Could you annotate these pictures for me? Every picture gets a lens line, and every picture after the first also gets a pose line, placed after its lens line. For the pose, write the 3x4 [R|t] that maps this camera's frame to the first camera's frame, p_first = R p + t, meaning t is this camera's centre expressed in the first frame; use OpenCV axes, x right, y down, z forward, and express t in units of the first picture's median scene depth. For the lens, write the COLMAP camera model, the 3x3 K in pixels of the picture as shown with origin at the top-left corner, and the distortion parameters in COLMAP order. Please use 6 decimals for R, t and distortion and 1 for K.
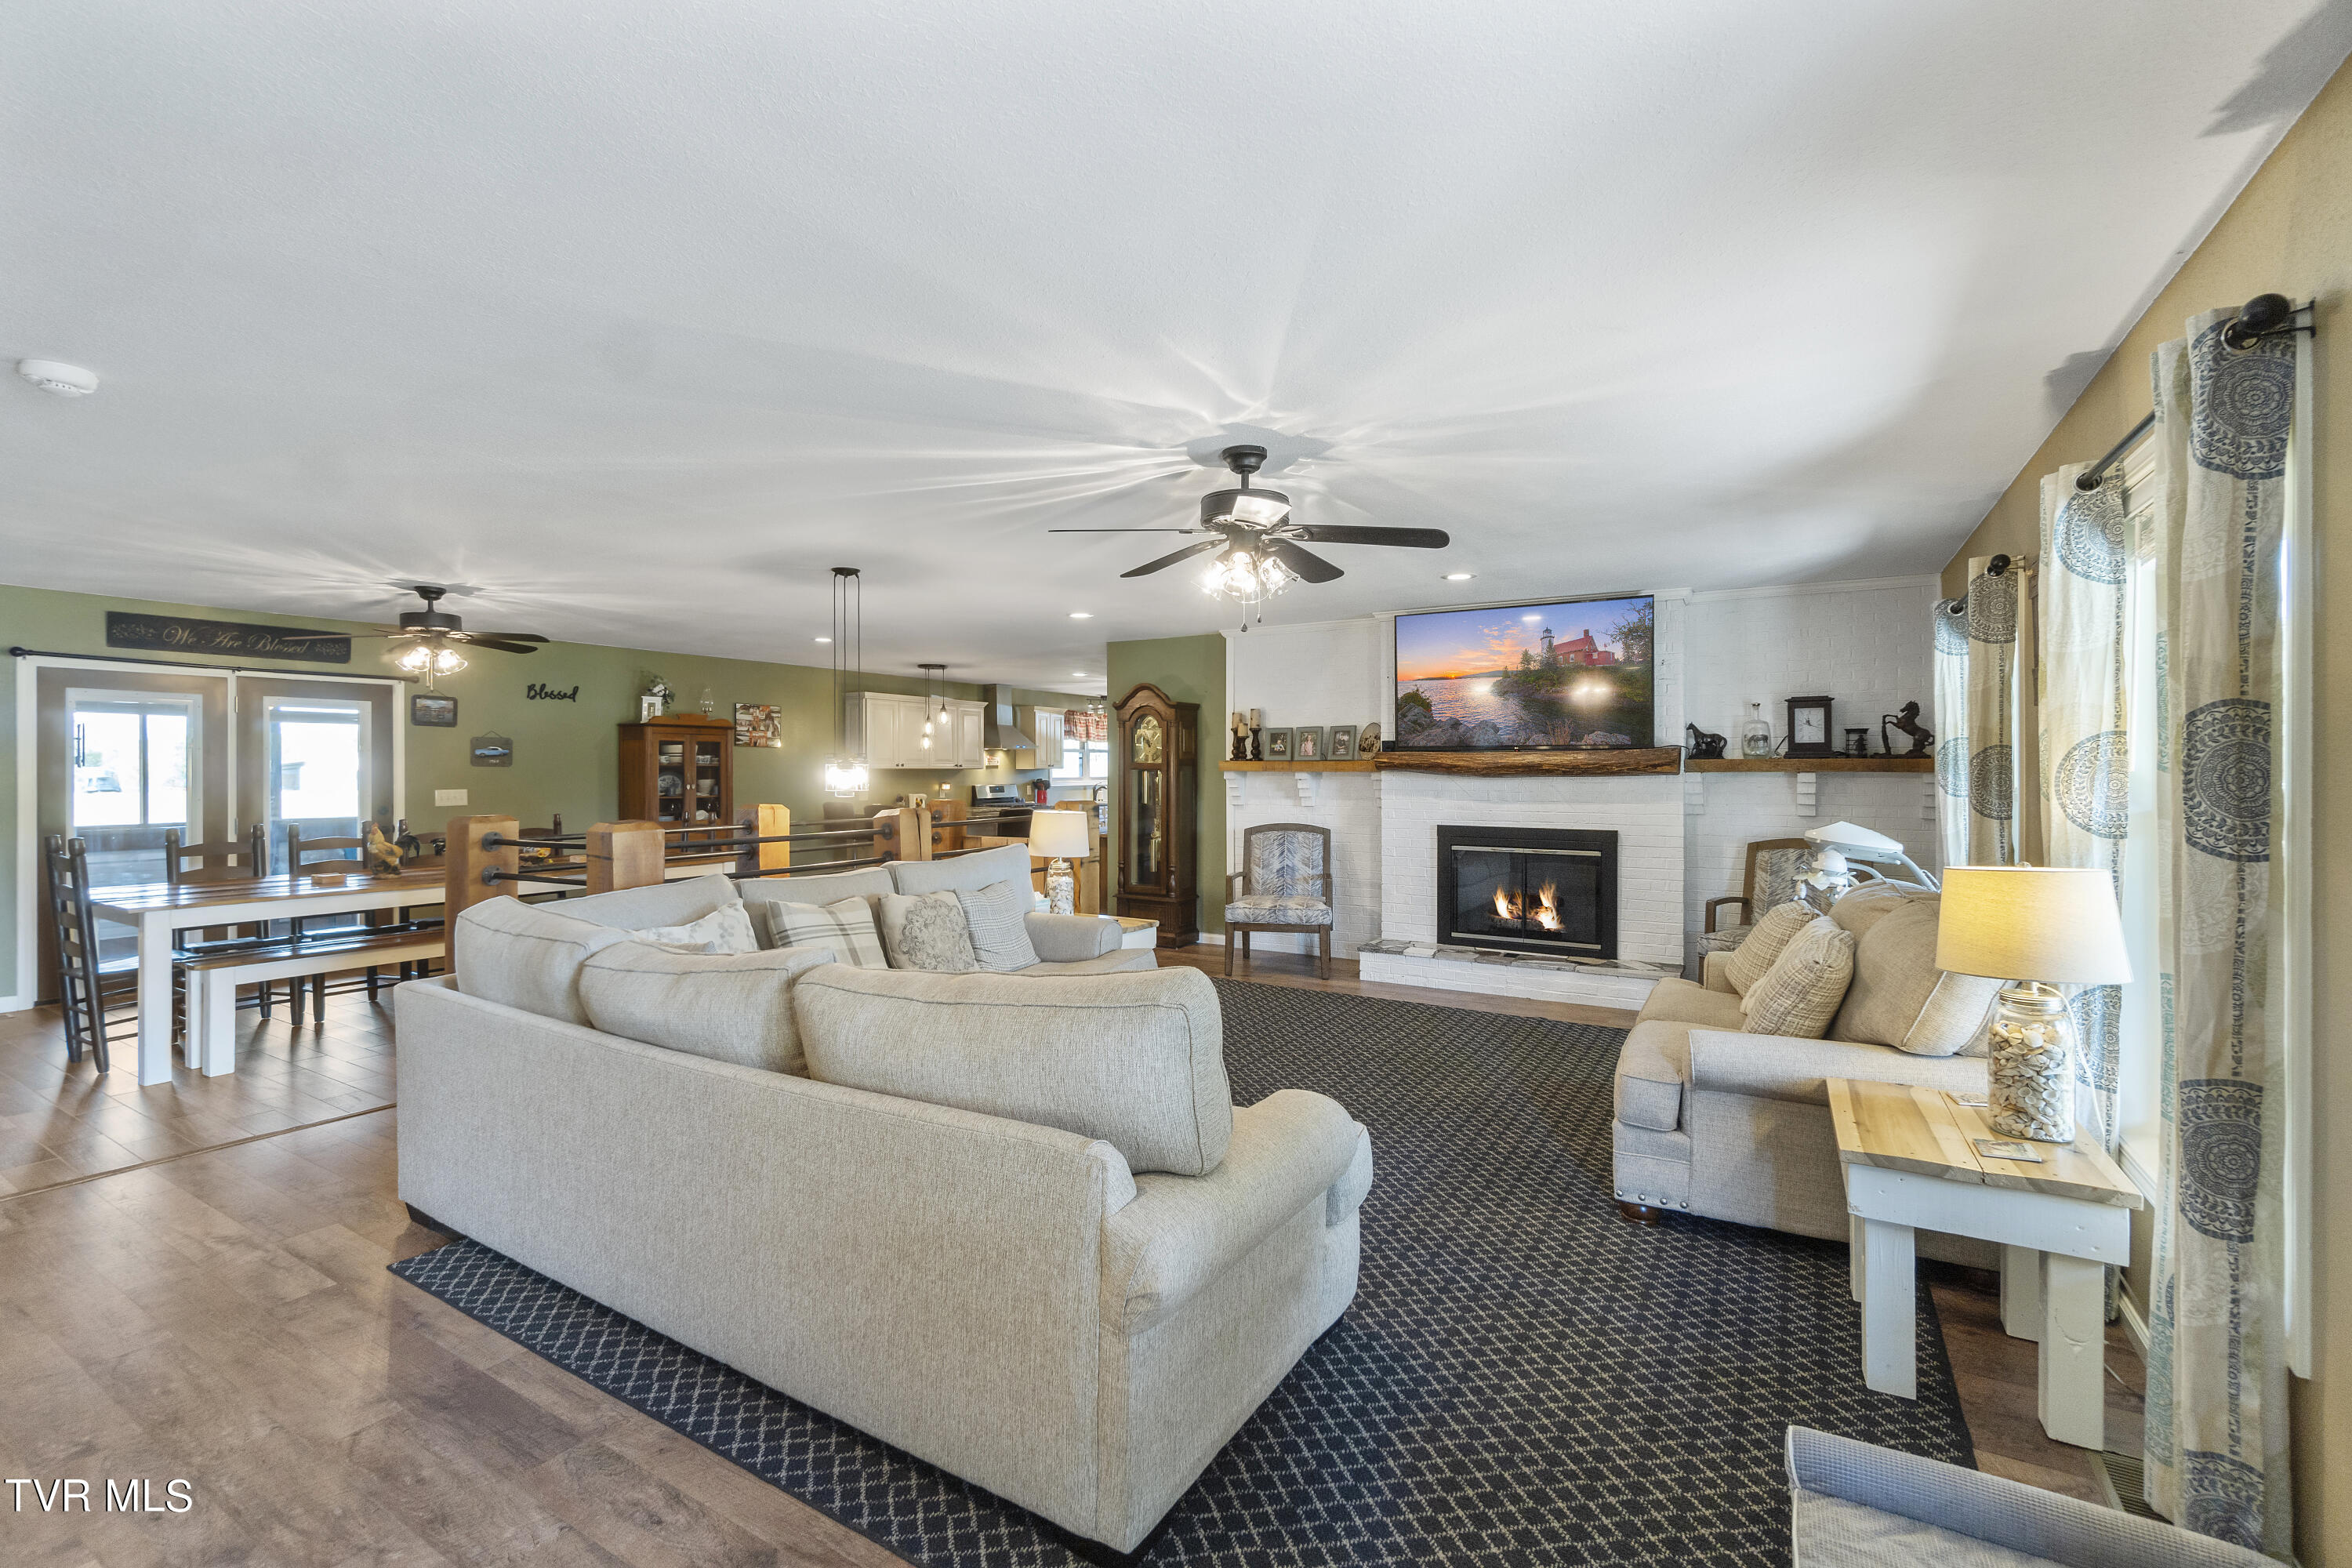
lens RADIAL K [[1023.8, 0, 1162.1], [0, 1023.8, 782.0], [0, 0, 1]] dist [-0.005946, 0.002222]
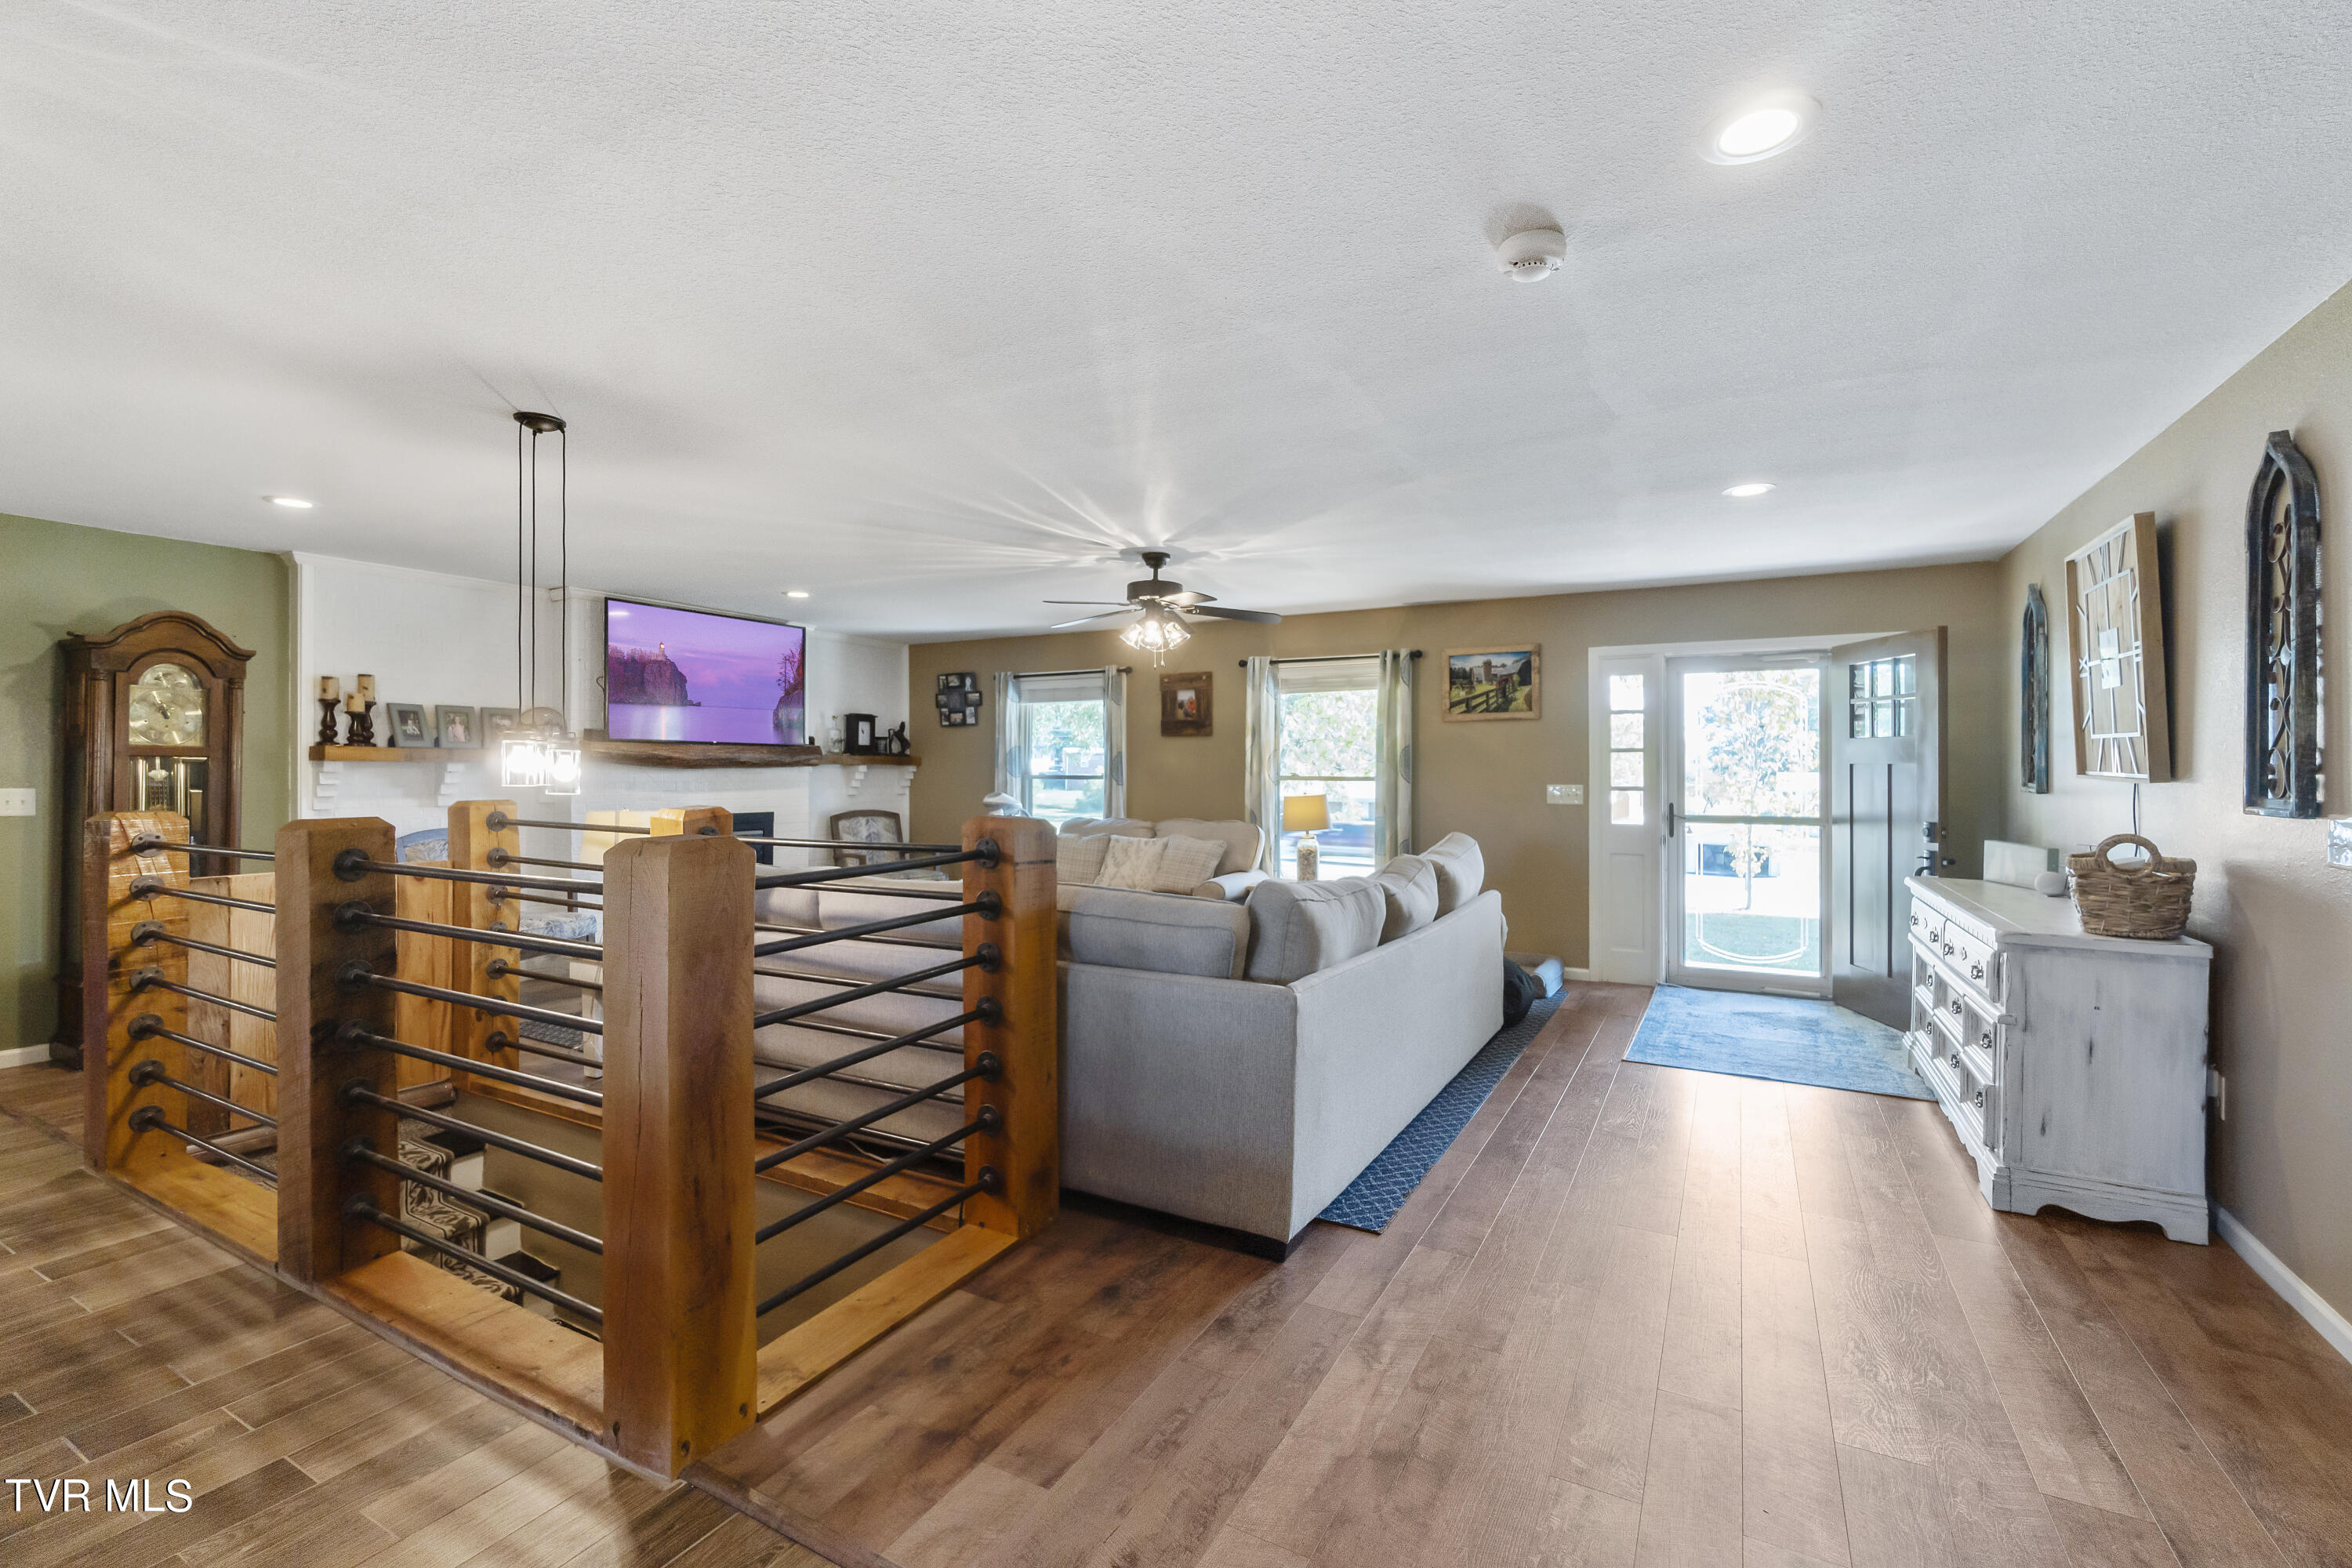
lens RADIAL K [[1023.8, 0, 1184.4], [0, 1023.8, 771.3], [0, 0, 1]] dist [-0.005946, 0.002222]
pose [[-0.049482, -0.000735, 0.998775, -0.691833], [0.012103, 0.999926, 0.001335, 0.002723], [-0.998702, 0.012154, -0.049469, 0.483226]]
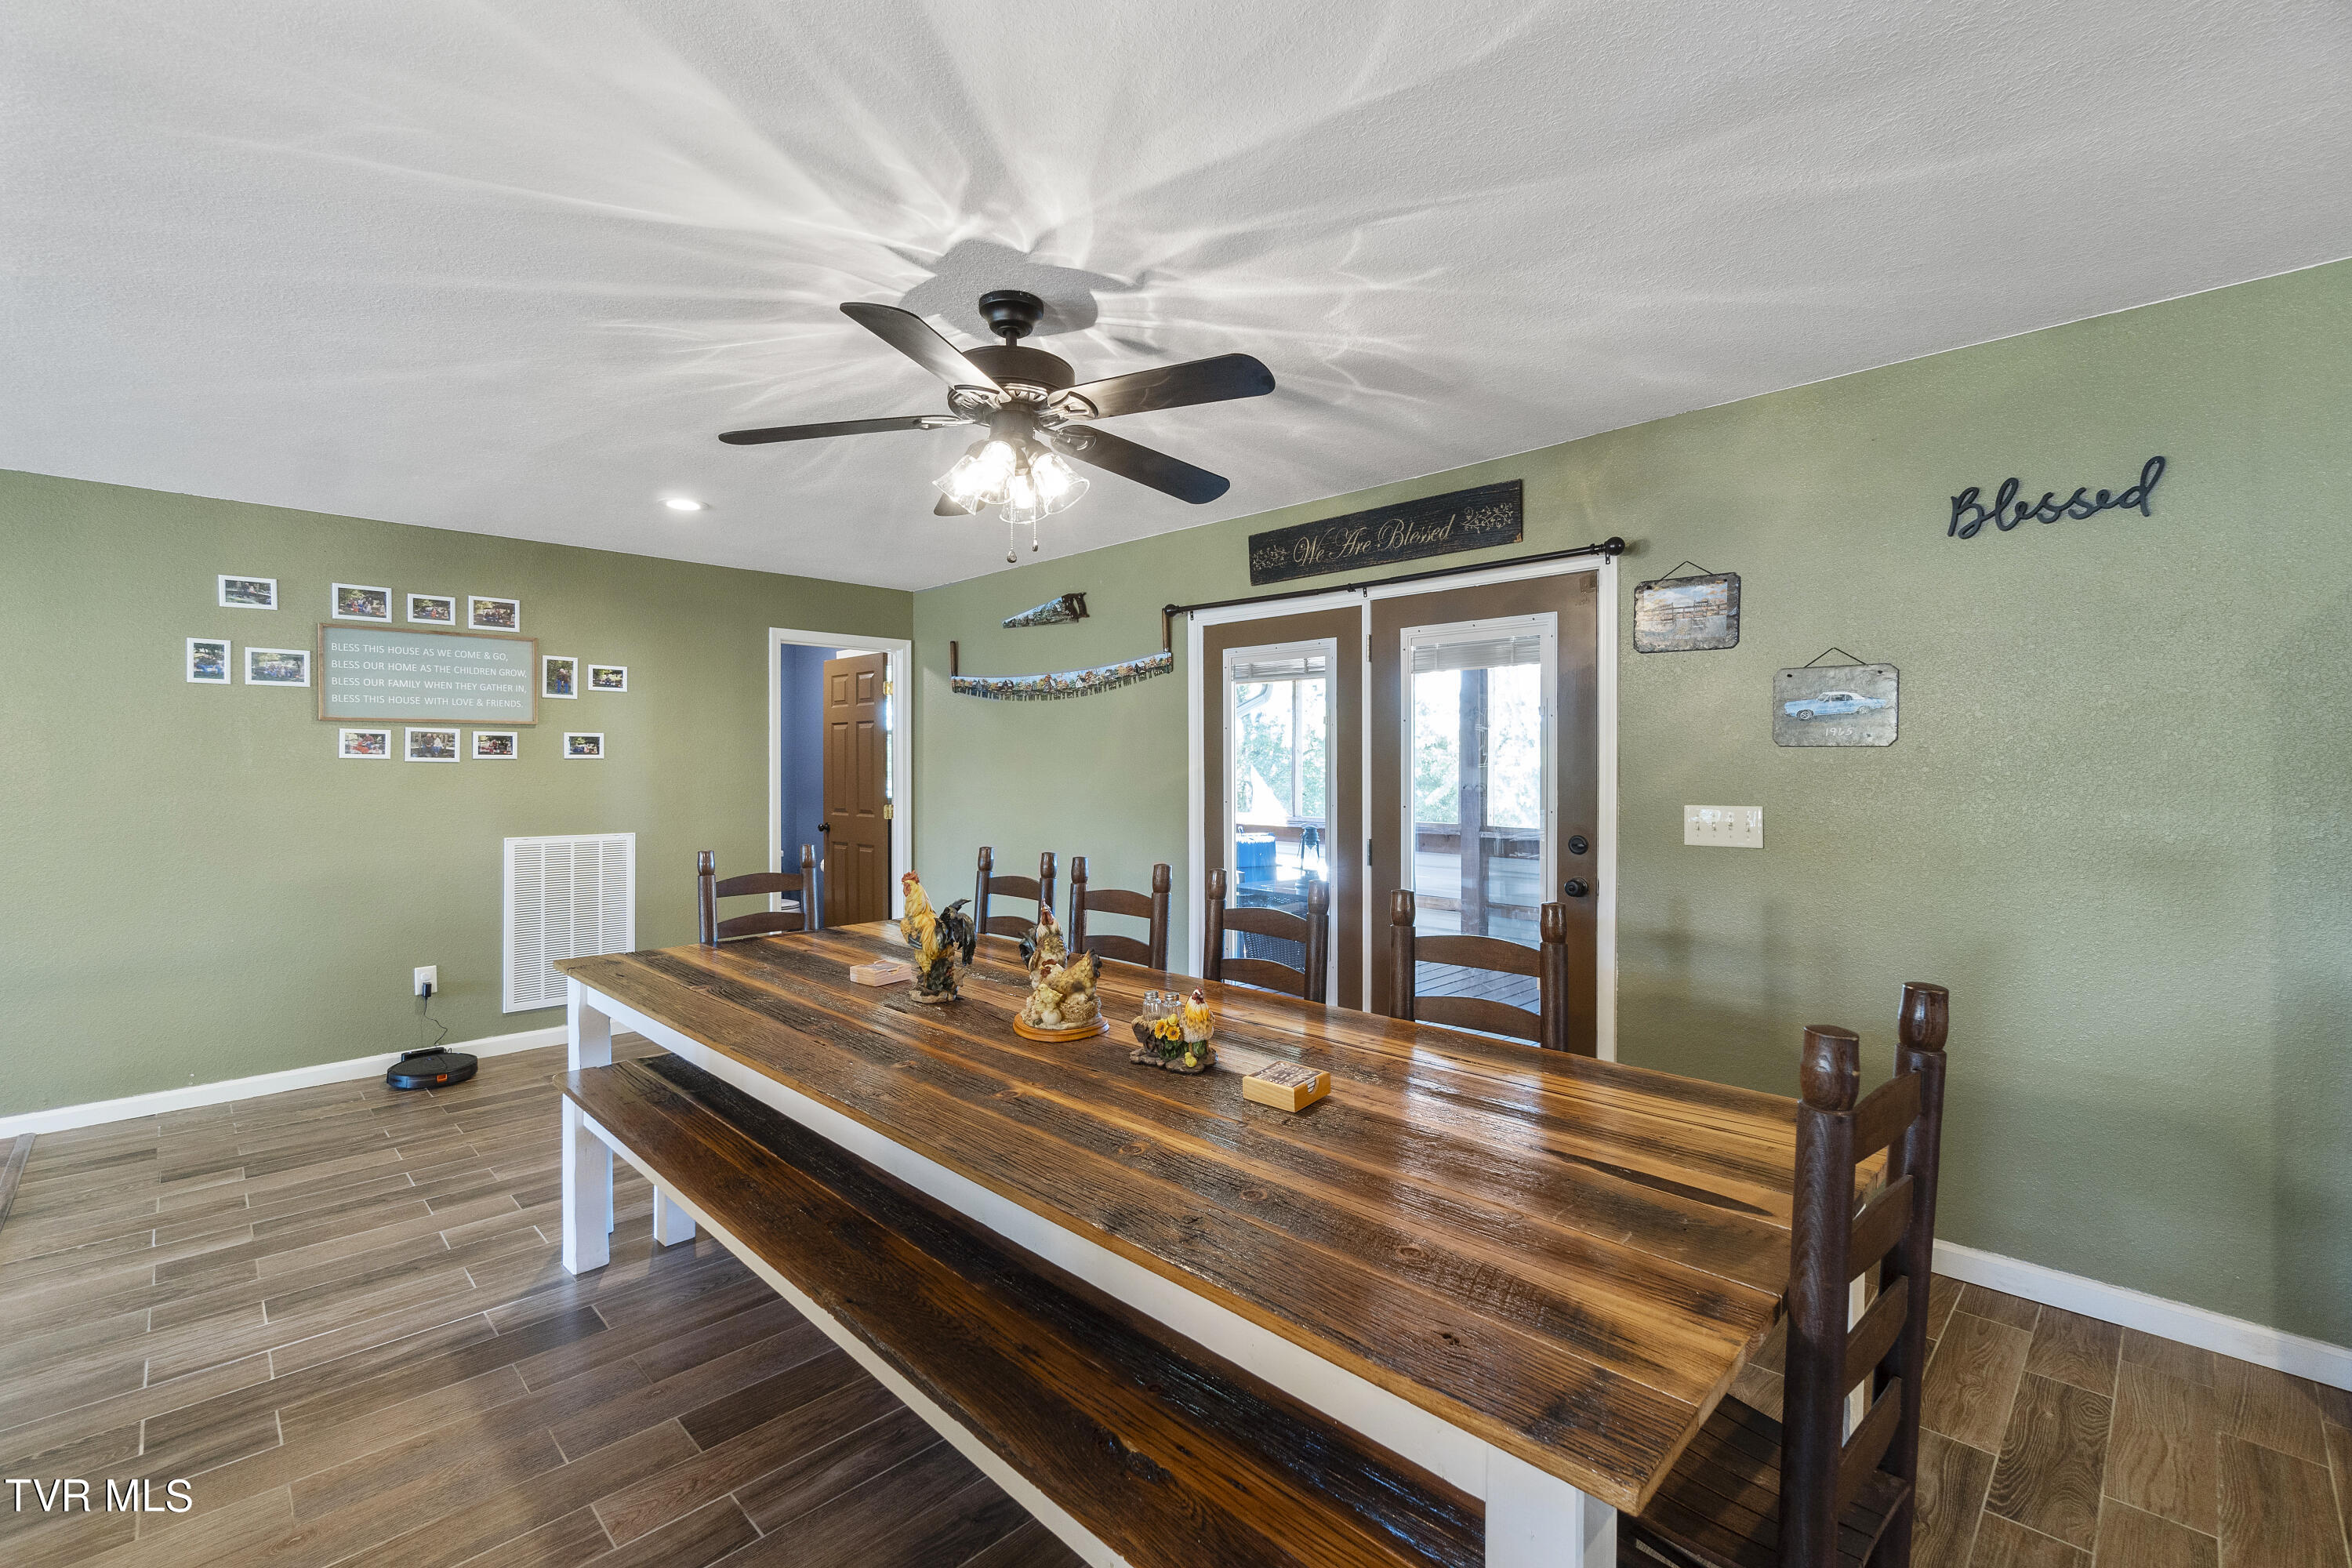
lens RADIAL K [[1023.8, 0, 1174.8], [0, 1023.8, 768.7], [0, 0, 1]] dist [-0.005946, 0.002222]
pose [[-0.236258, 0.004291, -0.971681, -0.274201], [-0.011271, 0.999911, 0.007157, -0.008045], [0.971625, 0.012642, -0.236189, 0.939794]]
